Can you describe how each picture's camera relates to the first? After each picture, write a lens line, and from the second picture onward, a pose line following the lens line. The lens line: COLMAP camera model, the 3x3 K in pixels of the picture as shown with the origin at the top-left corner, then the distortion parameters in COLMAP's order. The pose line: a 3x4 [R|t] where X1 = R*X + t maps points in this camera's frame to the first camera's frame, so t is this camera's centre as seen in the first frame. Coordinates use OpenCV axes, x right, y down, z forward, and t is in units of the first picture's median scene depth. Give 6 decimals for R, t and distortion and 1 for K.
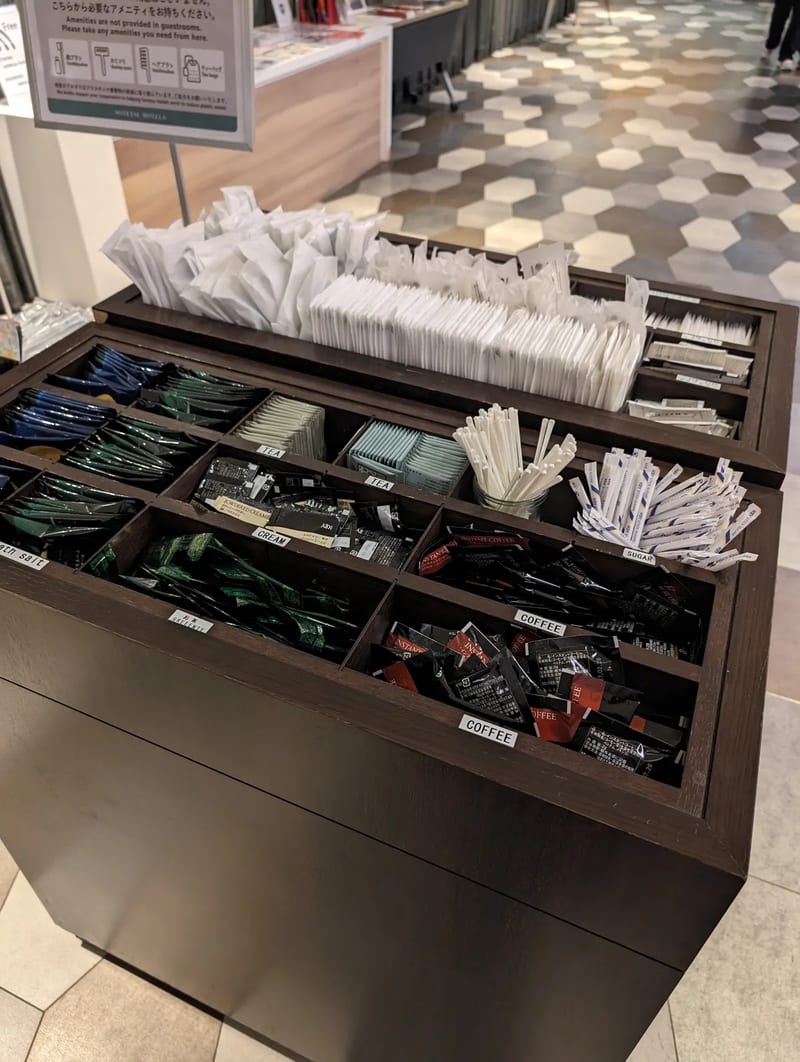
lens RADIAL K [[779.3, 0, 402.0], [0, 779.3, 522.2], [0, 0, 1]] dist [0.003469, -0.005671]
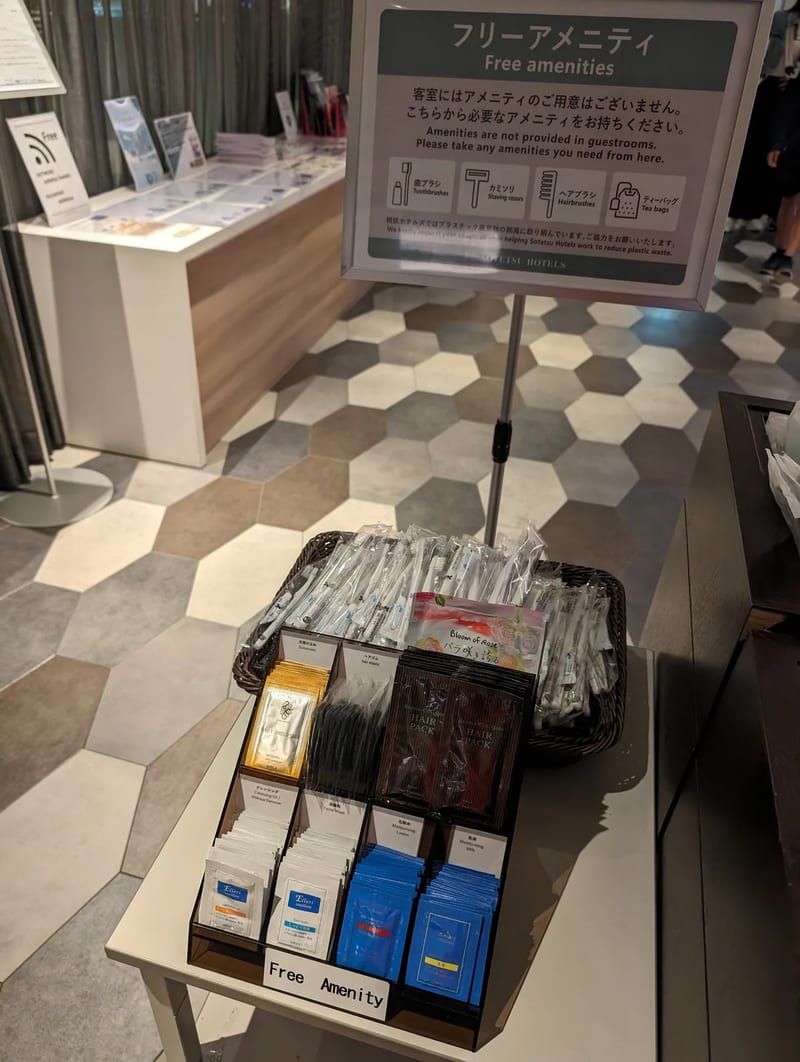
lens RADIAL K [[779.3, 0, 393.2], [0, 779.3, 540.7], [0, 0, 1]] dist [0.003469, -0.005671]
pose [[0.991674, -0.052210, 0.117712, -0.561728], [0.062598, 0.994296, -0.086353, -0.223264], [-0.112532, 0.093003, 0.989286, 0.348477]]
